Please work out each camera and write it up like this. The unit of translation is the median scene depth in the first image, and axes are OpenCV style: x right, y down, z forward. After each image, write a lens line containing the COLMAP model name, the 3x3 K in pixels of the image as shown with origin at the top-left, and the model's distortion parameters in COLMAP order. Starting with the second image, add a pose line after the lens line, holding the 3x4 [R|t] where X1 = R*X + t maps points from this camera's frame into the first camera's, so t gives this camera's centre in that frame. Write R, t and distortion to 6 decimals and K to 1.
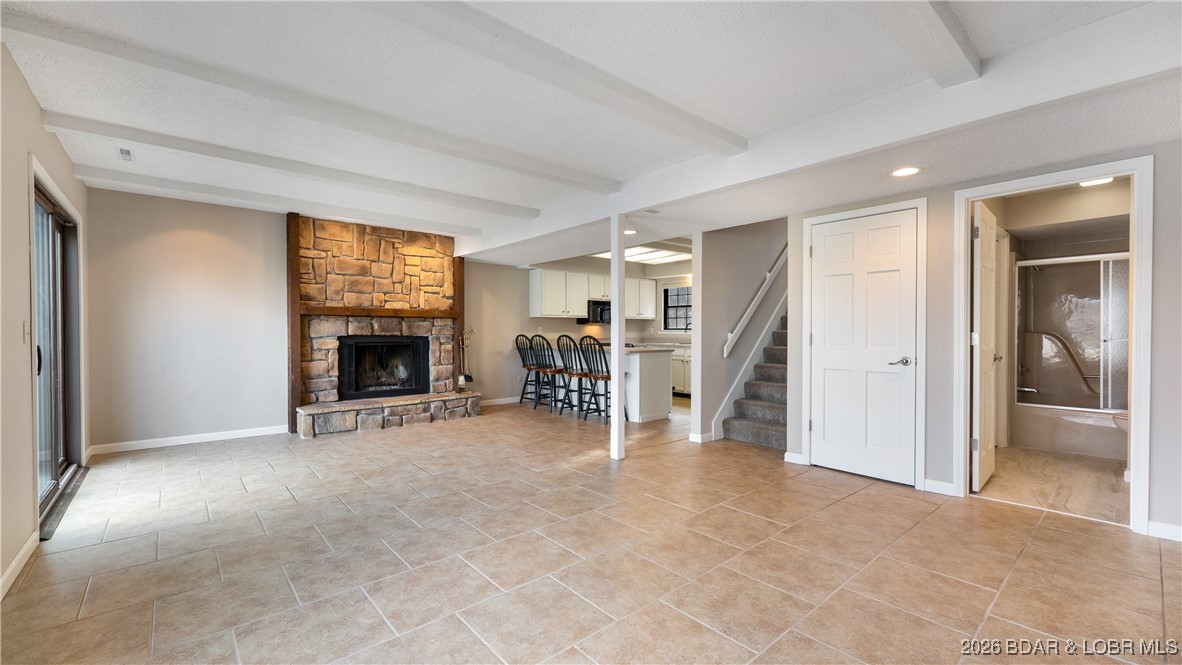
lens RADIAL K [[484.7, 0, 572.3], [0, 484.7, 328.9], [0, 0, 1]] dist [-0.004682, 0.001861]
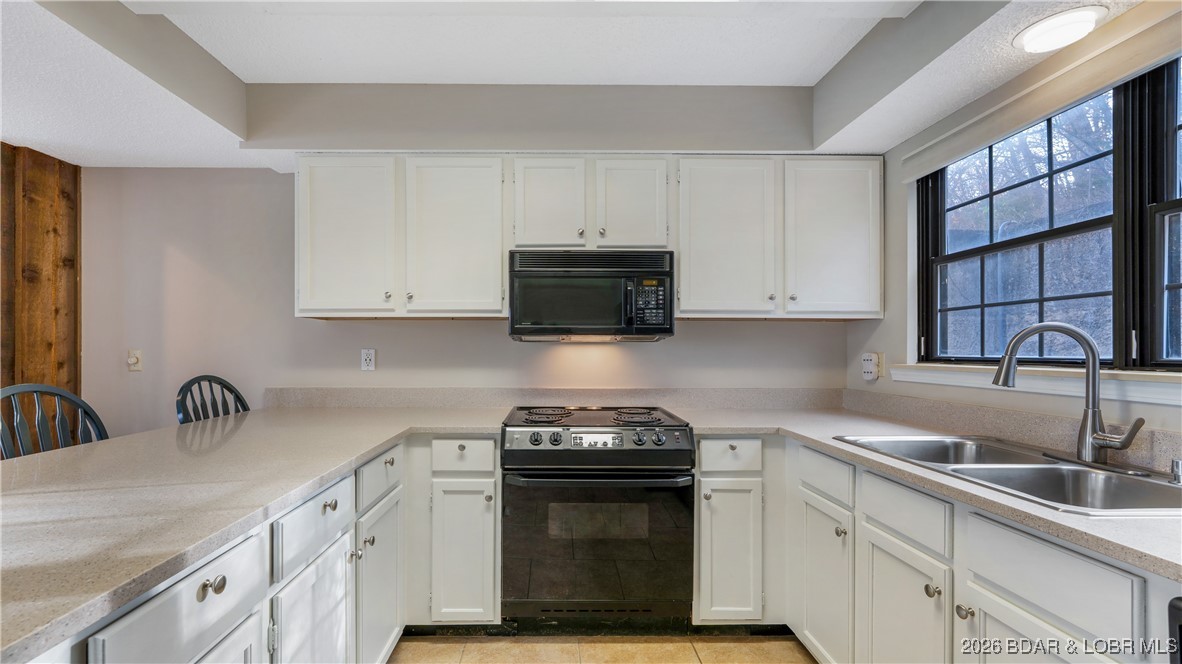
lens RADIAL K [[484.7, 0, 579.1], [0, 484.7, 341.7], [0, 0, 1]] dist [-0.004682, 0.001861]
pose [[0.777423, -0.007396, -0.628934, 0.378168], [0.001394, 0.999949, -0.010037, -0.009806], [0.628976, 0.006926, 0.777394, 1.310001]]
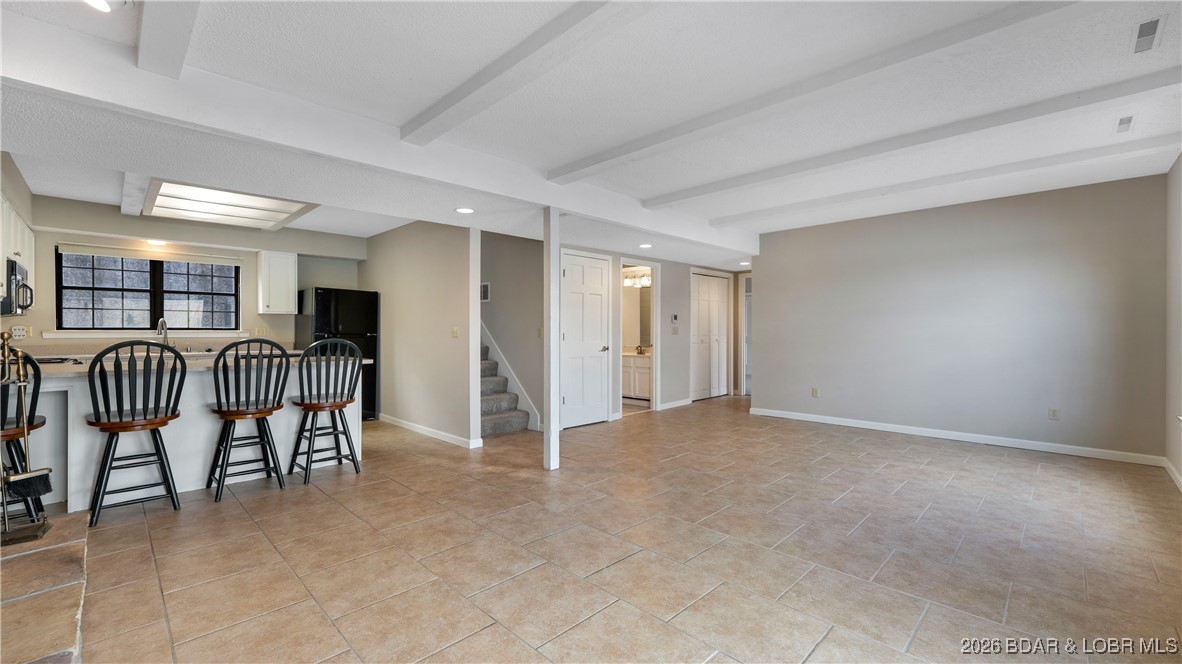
lens RADIAL K [[484.7, 0, 590.4], [0, 484.7, 336.3], [0, 0, 1]] dist [-0.004682, 0.001861]
pose [[-0.096764, -0.012429, 0.995230, -0.708521], [-0.004469, 0.999917, 0.012053, 0.000813], [-0.995297, -0.003282, -0.096812, 0.856062]]
